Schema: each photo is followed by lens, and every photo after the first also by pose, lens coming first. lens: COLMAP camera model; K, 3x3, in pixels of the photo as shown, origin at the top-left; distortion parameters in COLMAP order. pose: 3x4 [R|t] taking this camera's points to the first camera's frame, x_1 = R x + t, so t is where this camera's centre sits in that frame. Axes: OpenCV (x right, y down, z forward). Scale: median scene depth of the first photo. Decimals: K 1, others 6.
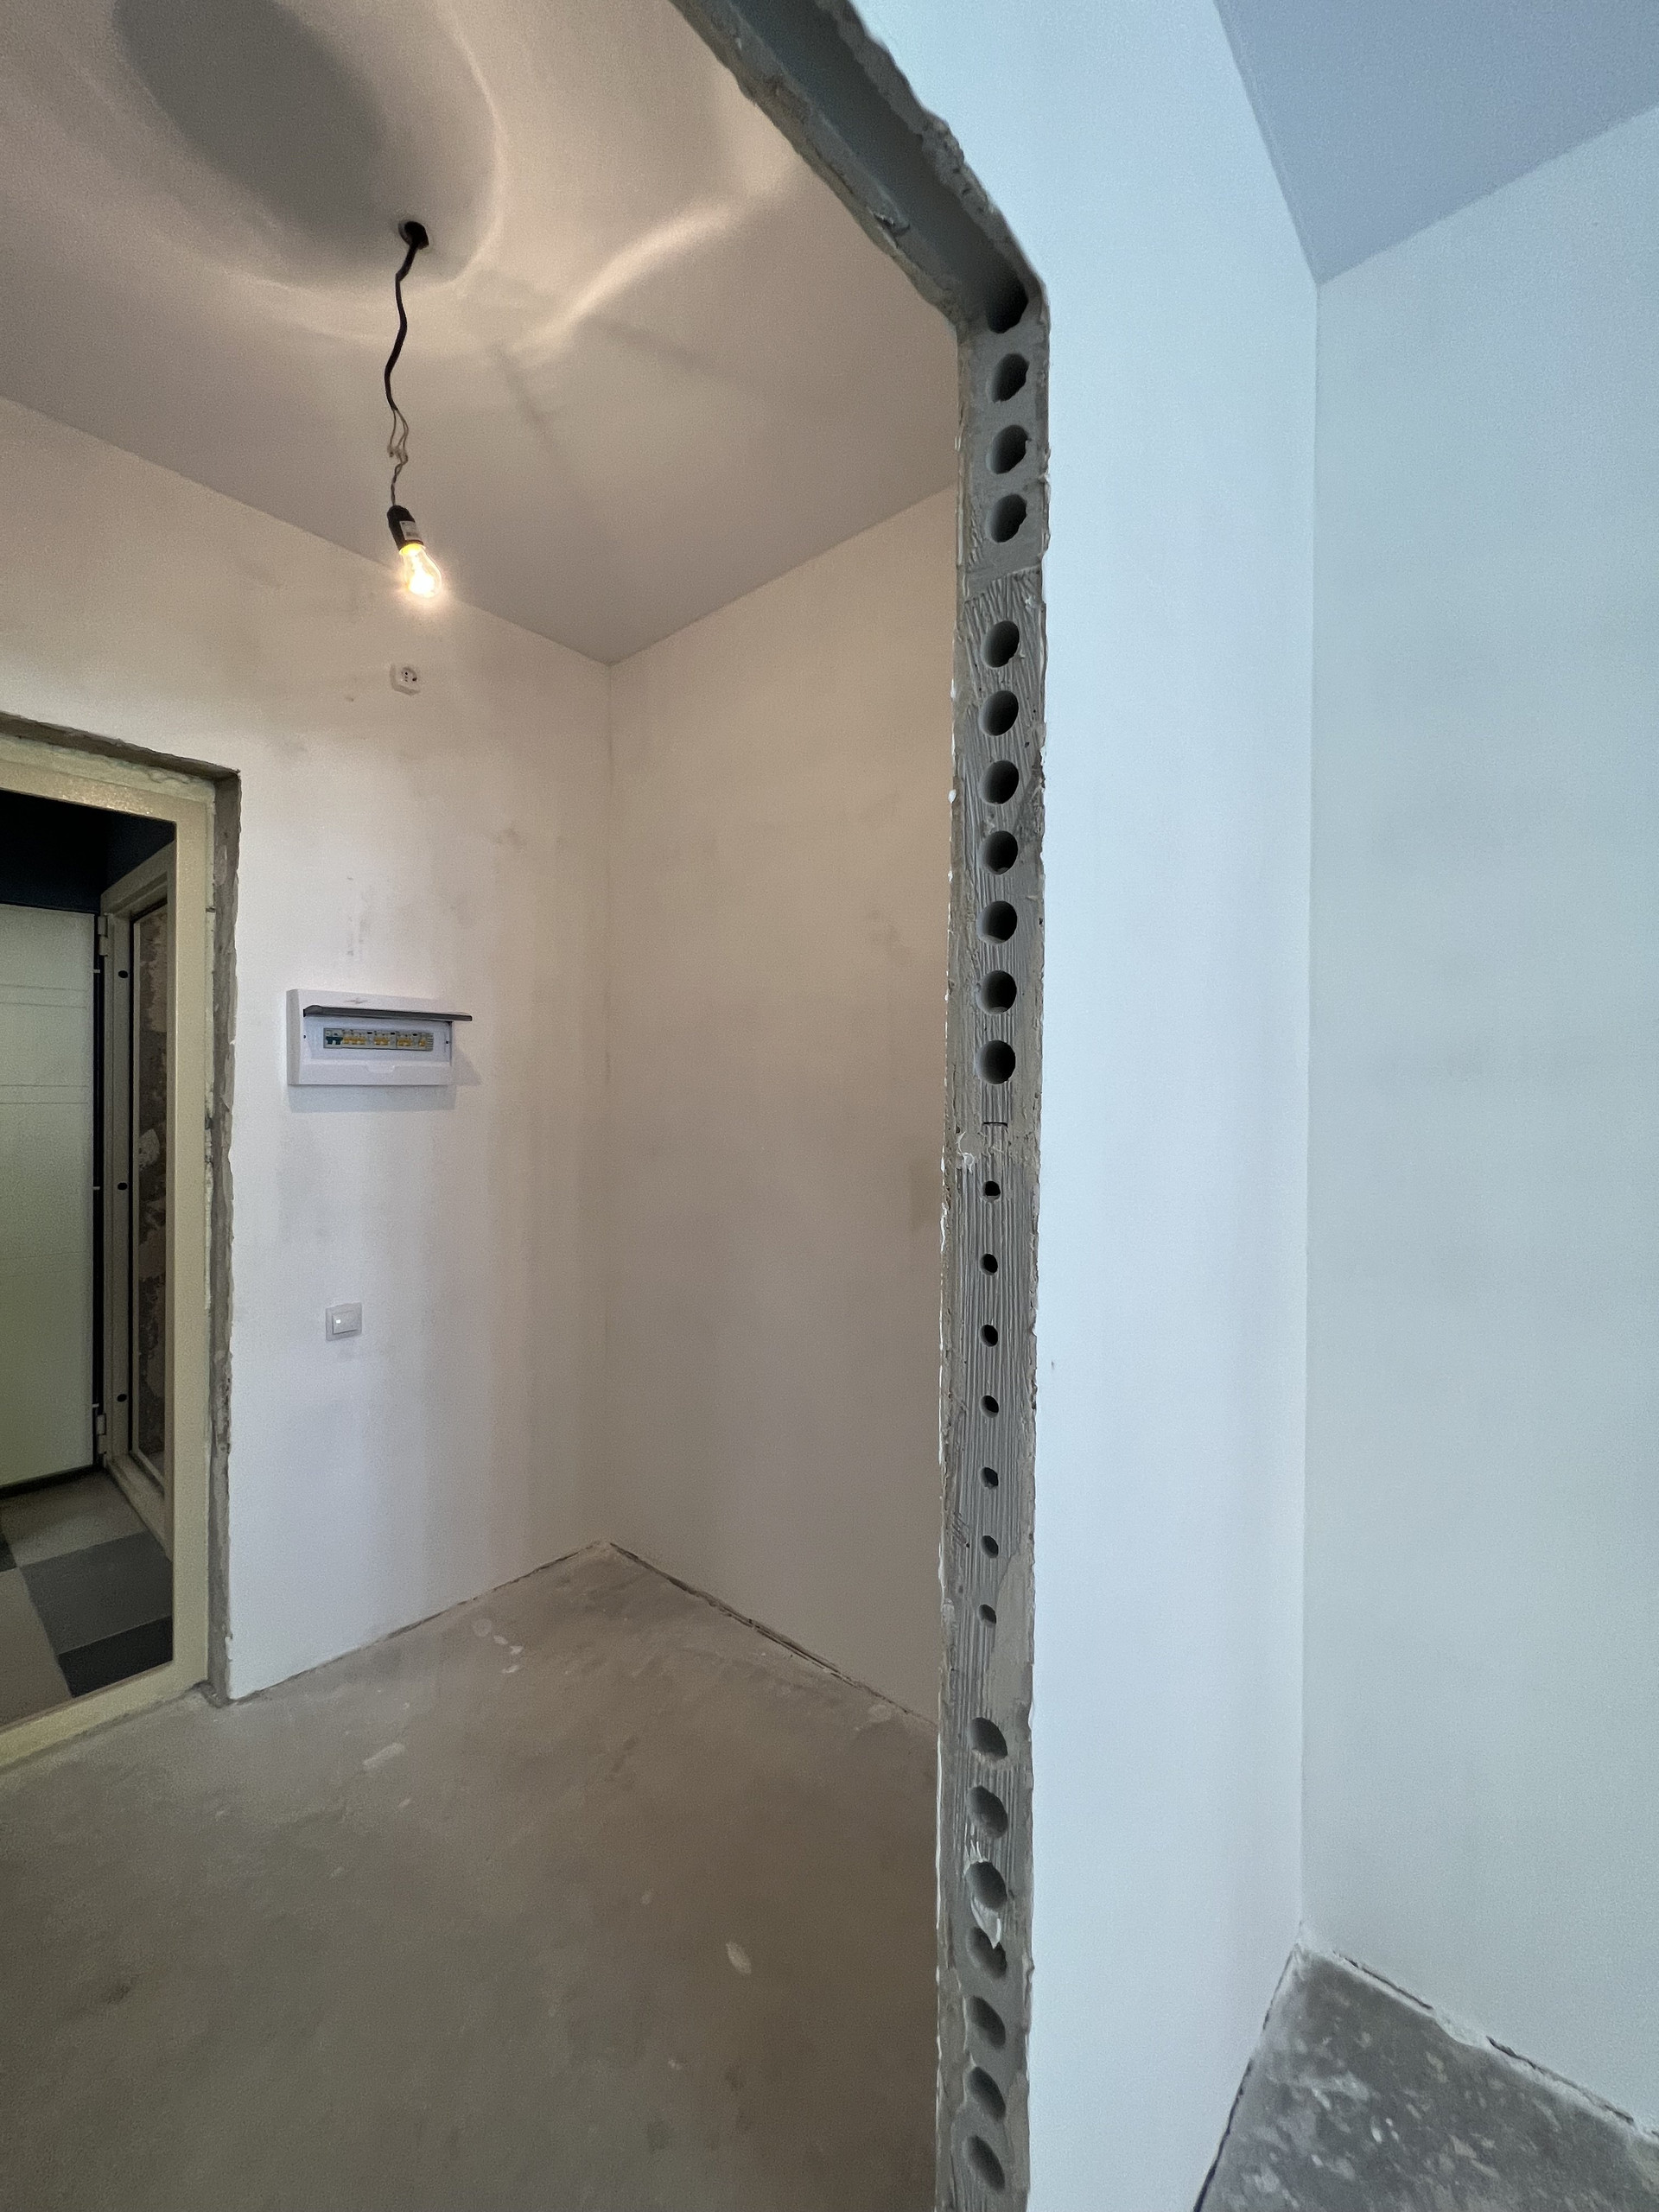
lens RADIAL K [[883.8, 0, 831.7], [0, 883.8, 1099.8], [0, 0, 1]] dist [-0.002586, 0.001135]
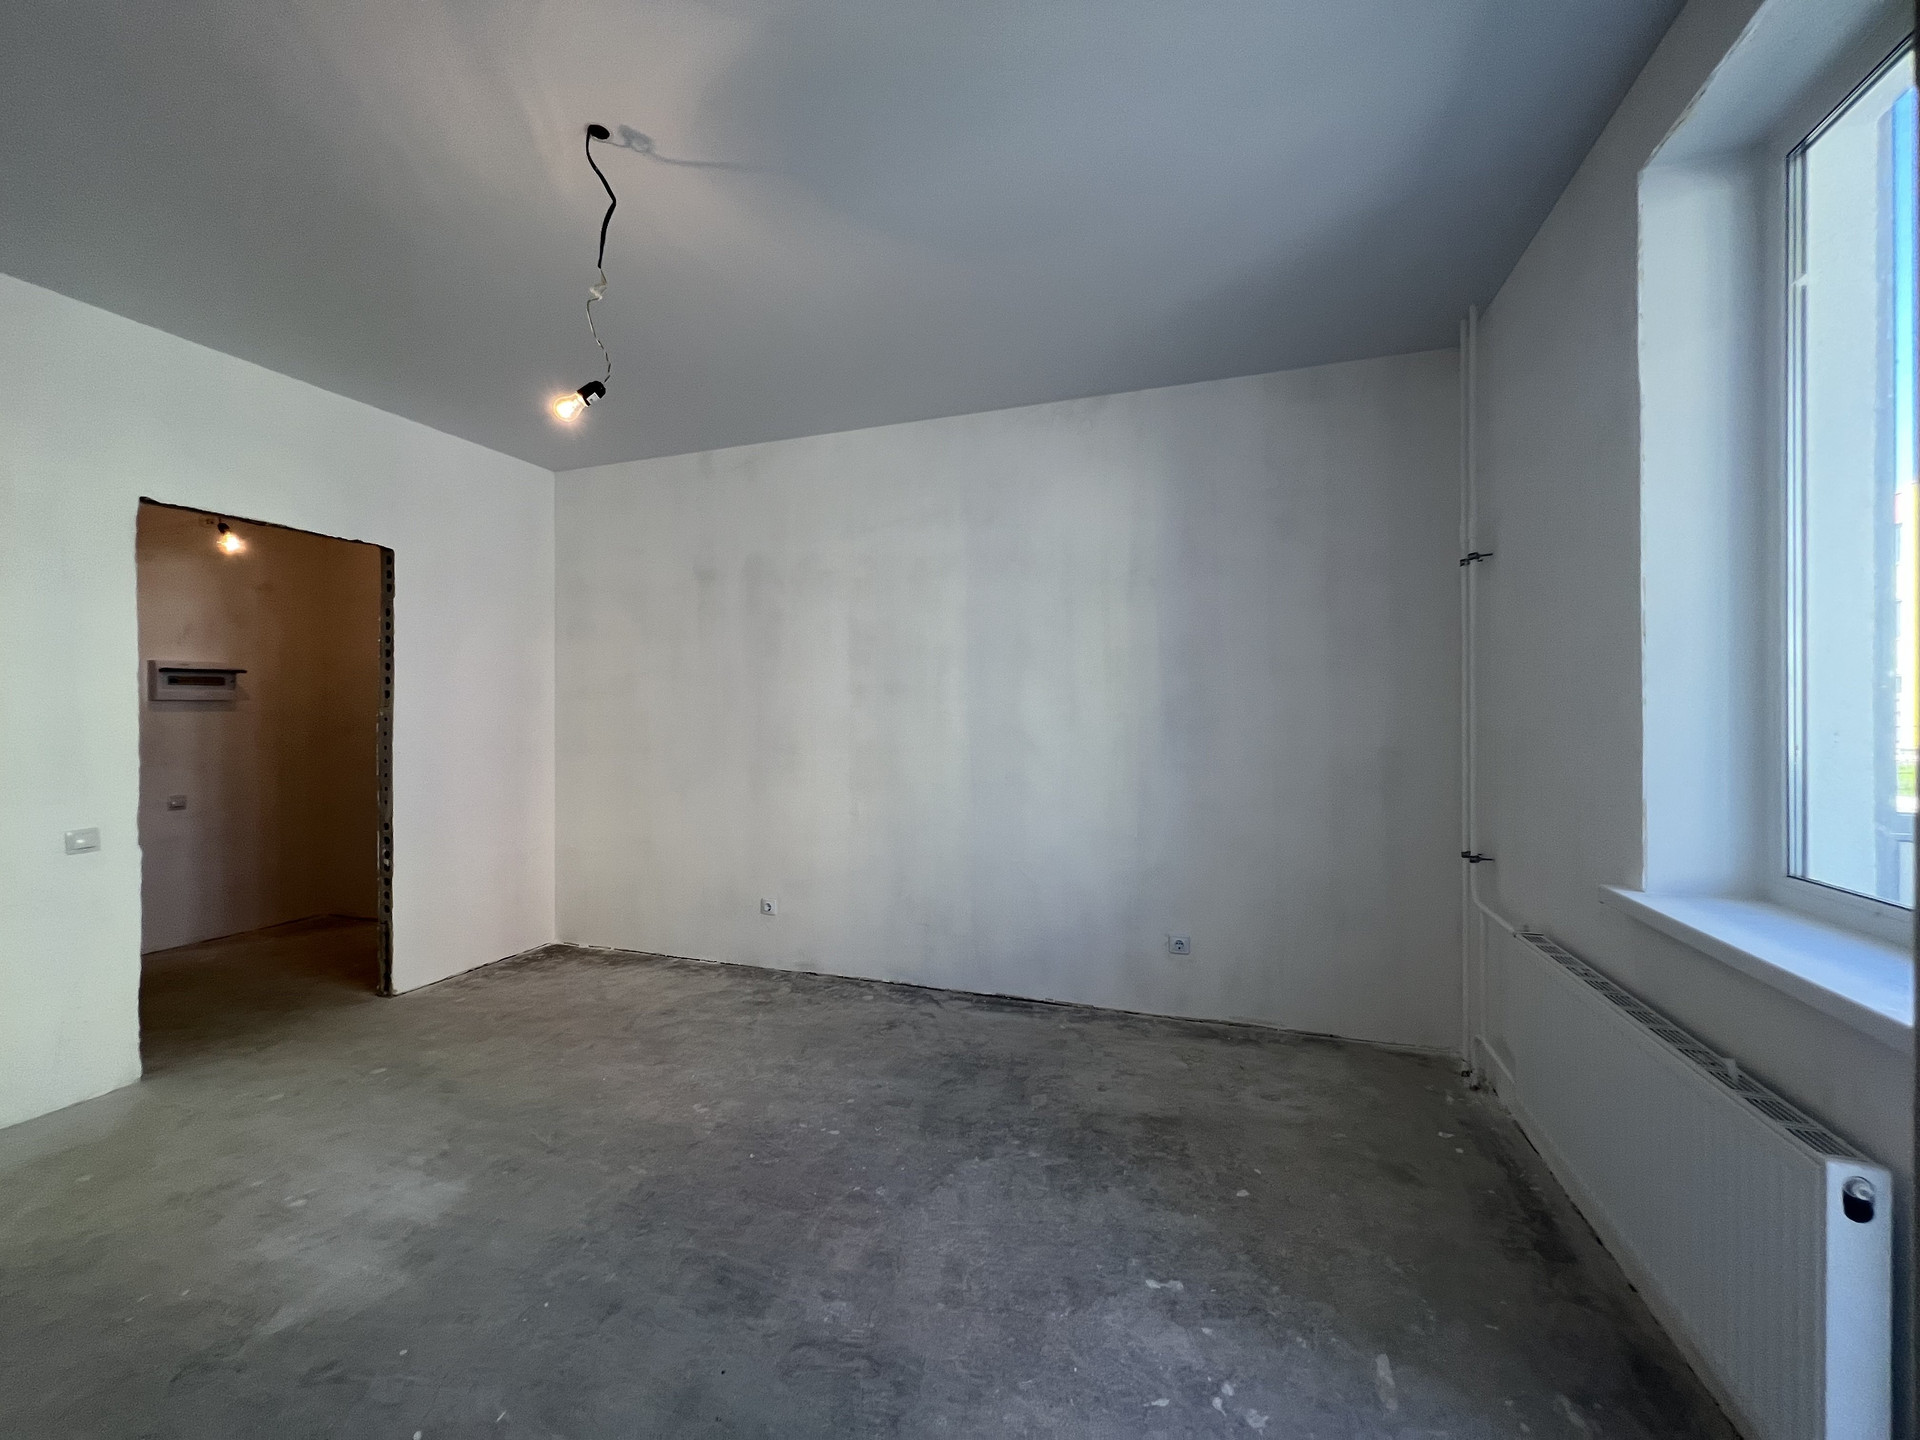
lens RADIAL K [[767.1, 0, 955.2], [0, 767.1, 716.5], [0, 0, 1]] dist [-0.002586, 0.001135]
pose [[0.927728, -0.009176, 0.373145, 0.610110], [0.008644, 0.999958, 0.003100, 0.038639], [-0.373158, 0.000350, 0.927768, -1.672700]]
